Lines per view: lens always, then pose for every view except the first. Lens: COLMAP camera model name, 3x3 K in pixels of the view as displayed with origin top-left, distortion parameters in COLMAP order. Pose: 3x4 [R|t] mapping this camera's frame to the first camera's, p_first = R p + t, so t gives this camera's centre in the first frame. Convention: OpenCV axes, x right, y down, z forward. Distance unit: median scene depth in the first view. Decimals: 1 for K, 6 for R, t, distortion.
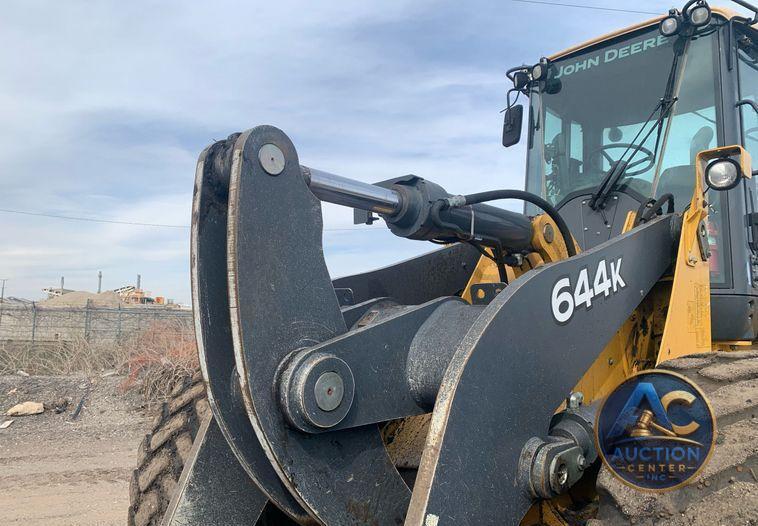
lens RADIAL K [[462.6, 0, 362.4], [0, 462.6, 275.7], [0, 0, 1]] dist [0.024968, -0.000209]
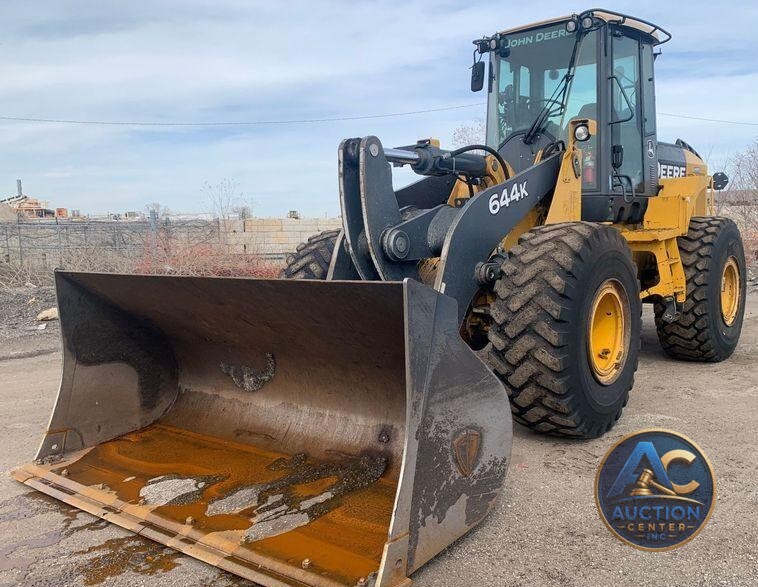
lens RADIAL K [[706.4, 0, 378.9], [0, 706.4, 267.1], [0, 0, 1]] dist [0.059348, -0.002407]
pose [[0.988140, -0.047663, 0.145972, -0.524399], [0.025813, 0.988639, 0.148075, -0.138183], [-0.151371, -0.142551, 0.978144, -1.904026]]
